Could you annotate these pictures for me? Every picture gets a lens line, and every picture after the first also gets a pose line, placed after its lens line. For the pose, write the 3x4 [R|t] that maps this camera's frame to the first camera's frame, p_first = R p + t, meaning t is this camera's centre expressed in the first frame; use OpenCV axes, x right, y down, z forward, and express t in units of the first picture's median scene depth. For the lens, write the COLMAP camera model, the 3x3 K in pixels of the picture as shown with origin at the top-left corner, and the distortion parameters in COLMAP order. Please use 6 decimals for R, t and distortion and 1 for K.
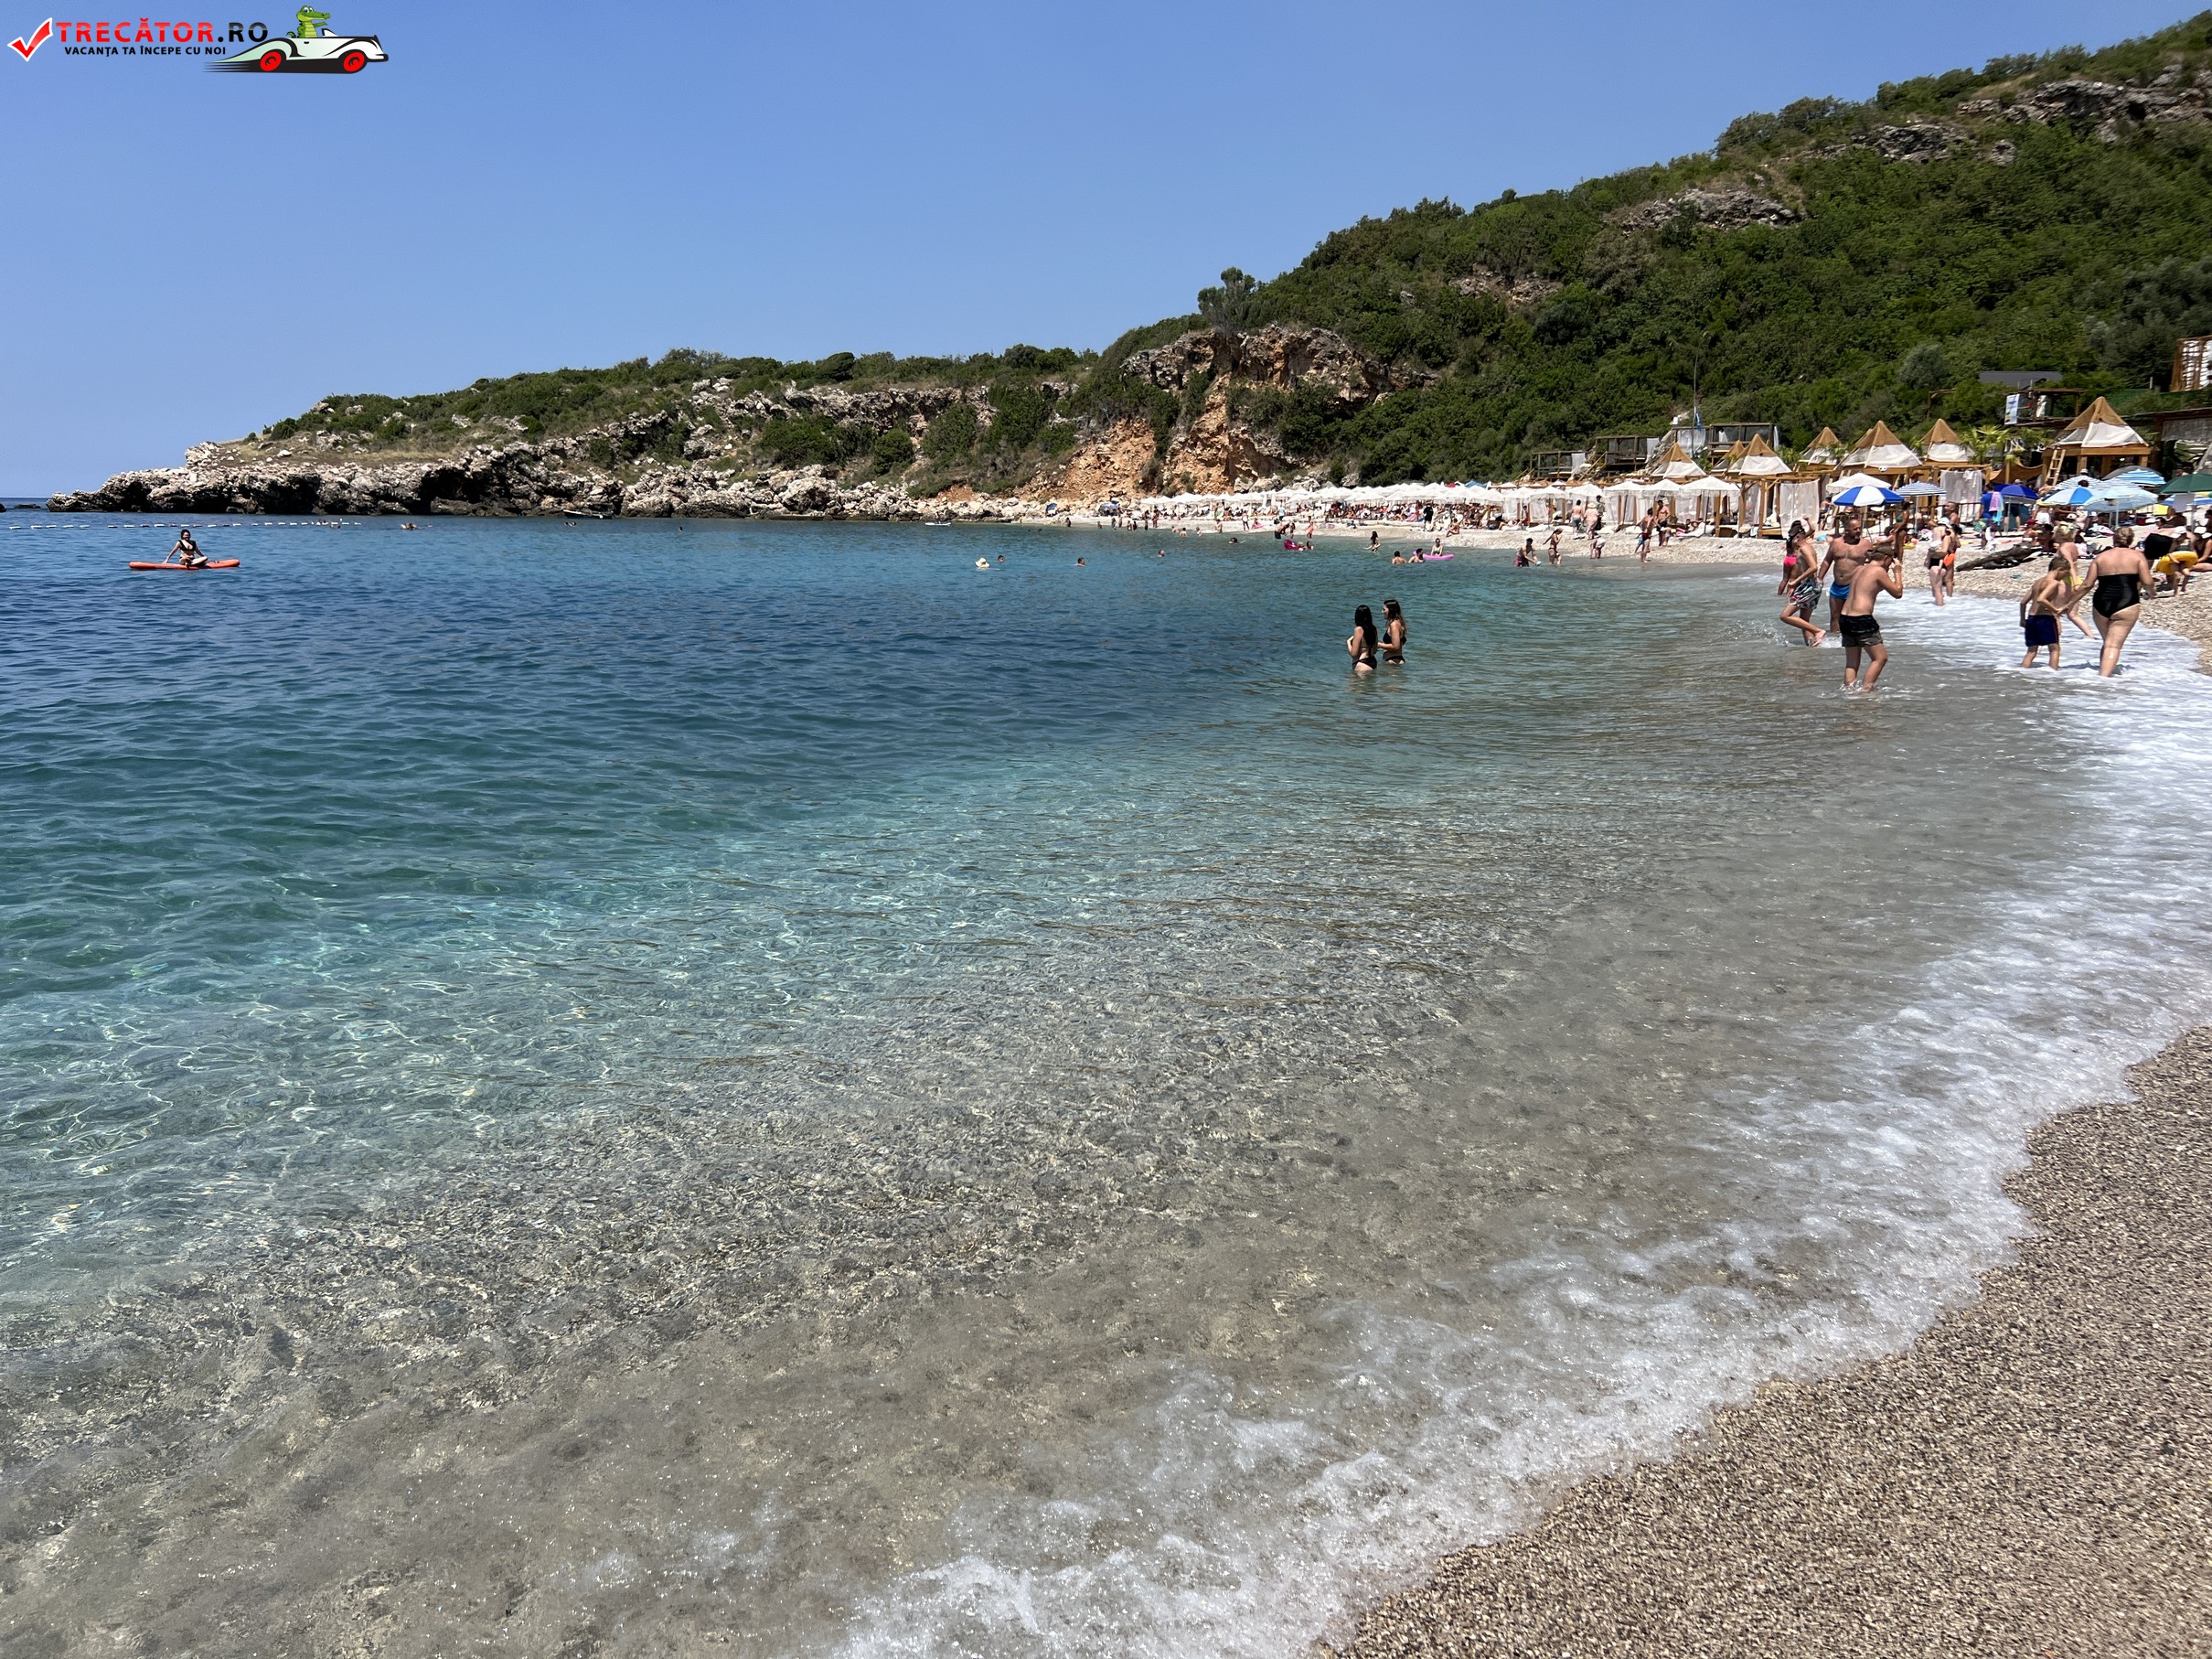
lens RADIAL K [[1663.4, 0, 1111.4], [0, 1663.4, 841.0], [0, 0, 1]] dist [0.043821, -0.055784]
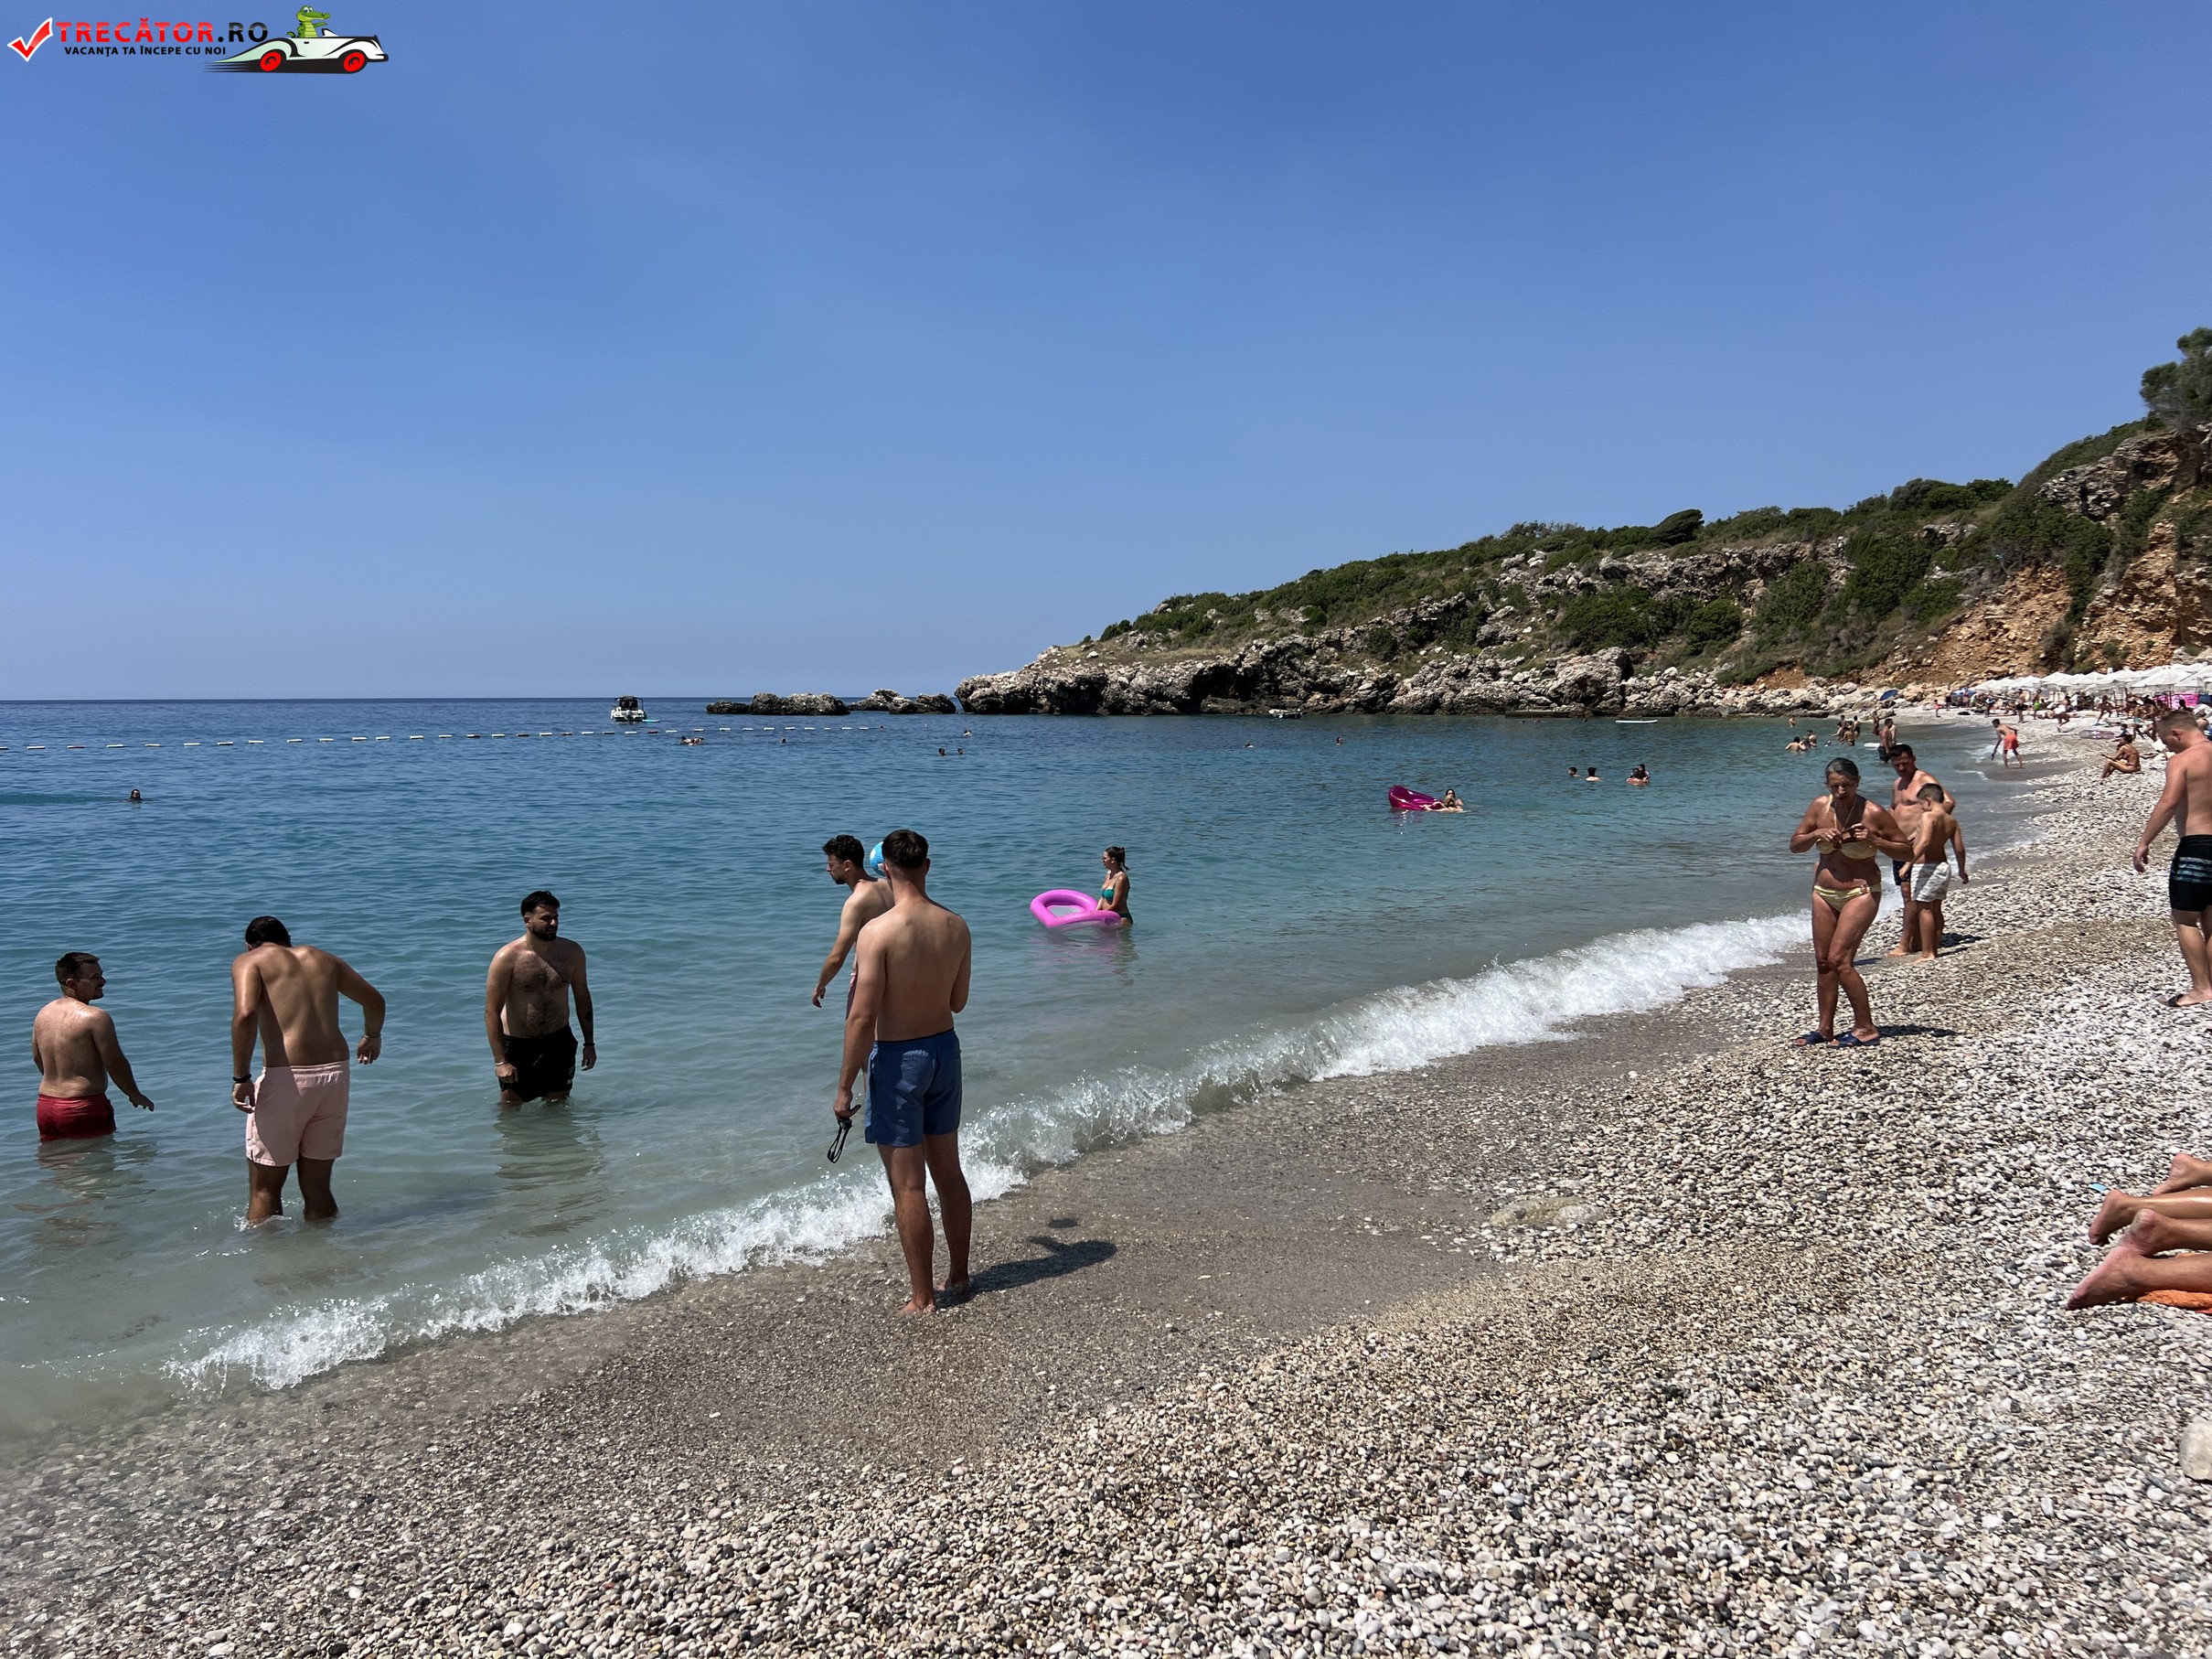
lens RADIAL K [[1663.4, 0, 1088.5], [0, 1663.4, 846.6], [0, 0, 1]] dist [0.043821, -0.055784]
pose [[0.803515, 0.041496, -0.593836, 0.119930], [-0.104492, 0.991911, -0.072075, -0.053837], [0.586042, 0.119965, 0.801351, 0.255937]]
